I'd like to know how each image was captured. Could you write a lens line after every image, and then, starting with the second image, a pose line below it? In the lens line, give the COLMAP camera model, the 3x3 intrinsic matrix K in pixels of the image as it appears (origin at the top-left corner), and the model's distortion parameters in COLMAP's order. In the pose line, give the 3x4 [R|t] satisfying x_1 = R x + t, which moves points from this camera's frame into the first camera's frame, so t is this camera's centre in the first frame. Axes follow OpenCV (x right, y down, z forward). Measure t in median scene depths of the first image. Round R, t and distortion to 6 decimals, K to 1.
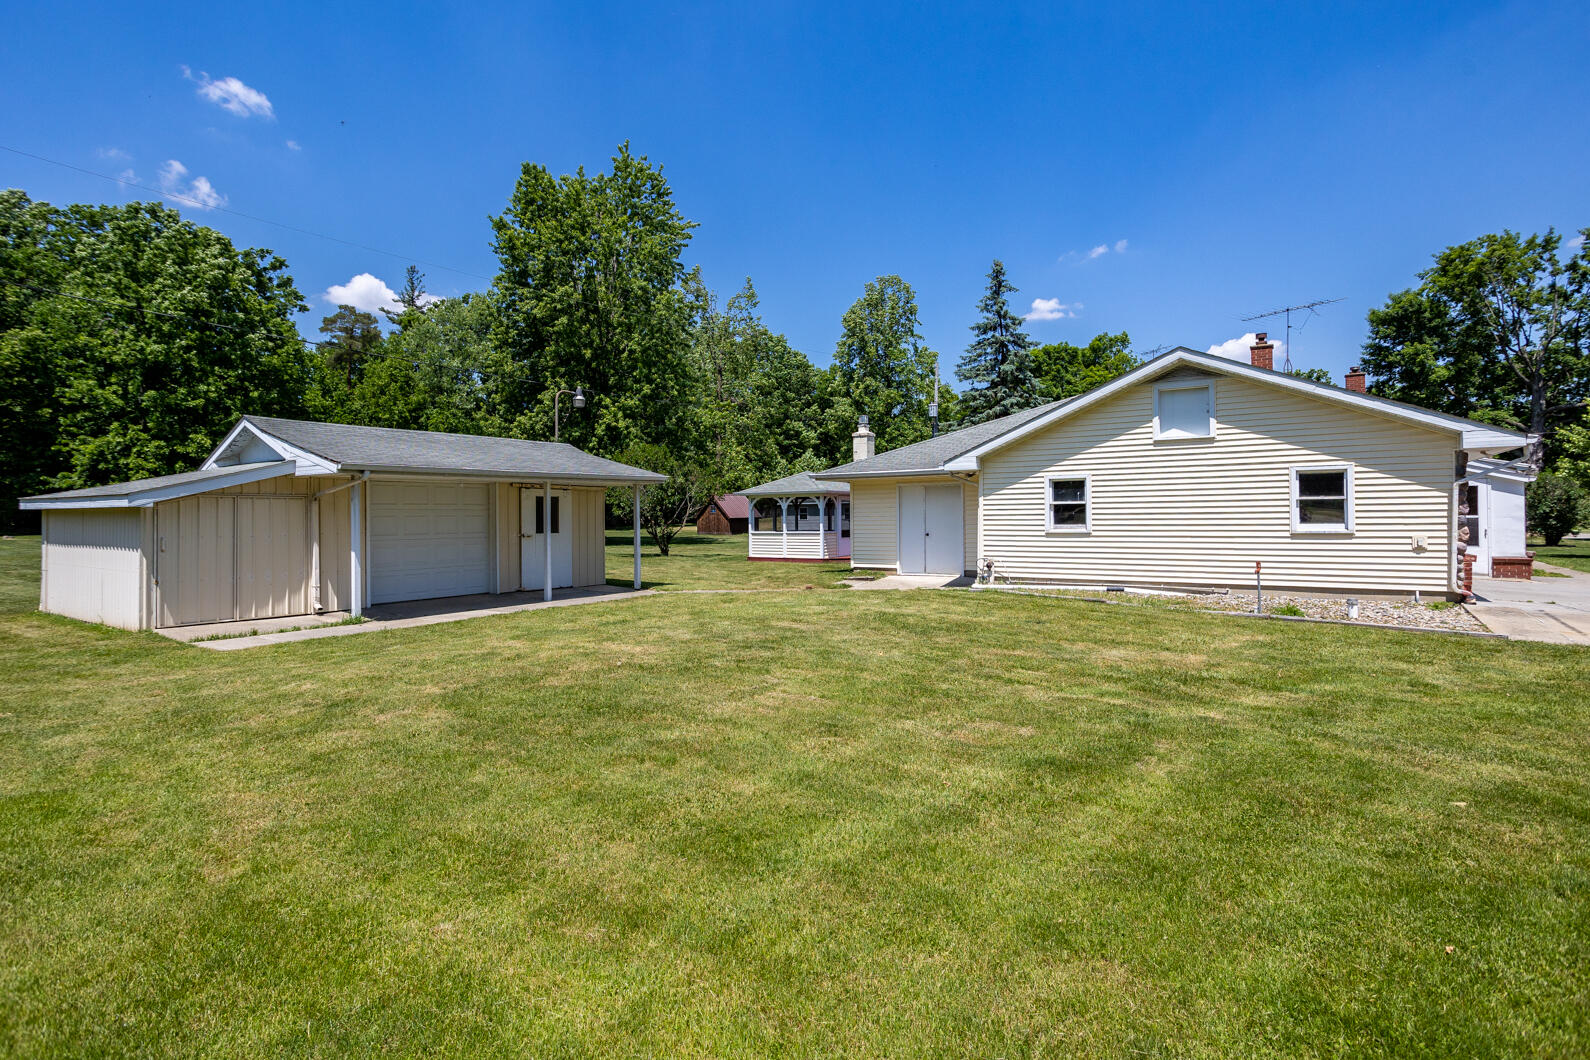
lens RADIAL K [[774.1, 0, 789.4], [0, 774.1, 513.4], [0, 0, 1]] dist [-0.060280, 0.038696]
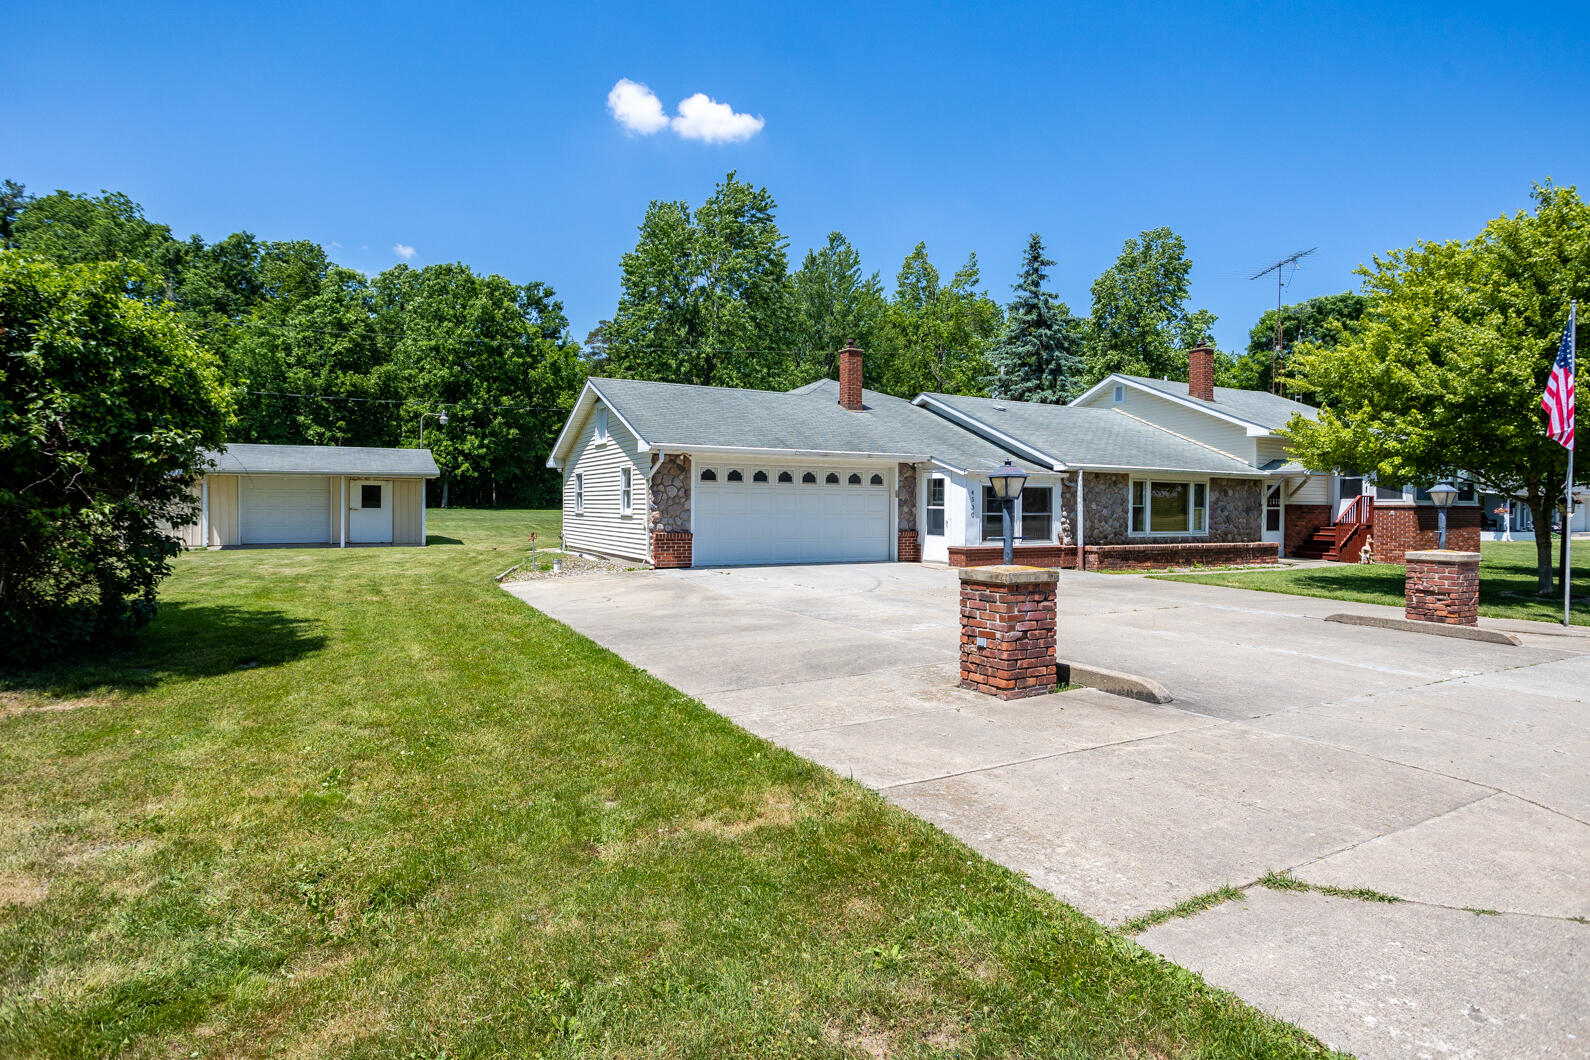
lens RADIAL K [[851.8, 0, 791.0], [0, 851.8, 514.5], [0, 0, 1]] dist [-0.056192, 0.055296]
pose [[0.888172, 0.020473, -0.459056, 1.262990], [-0.013755, 0.999744, 0.017974, -0.004728], [0.459306, -0.009650, 0.888226, -0.149327]]
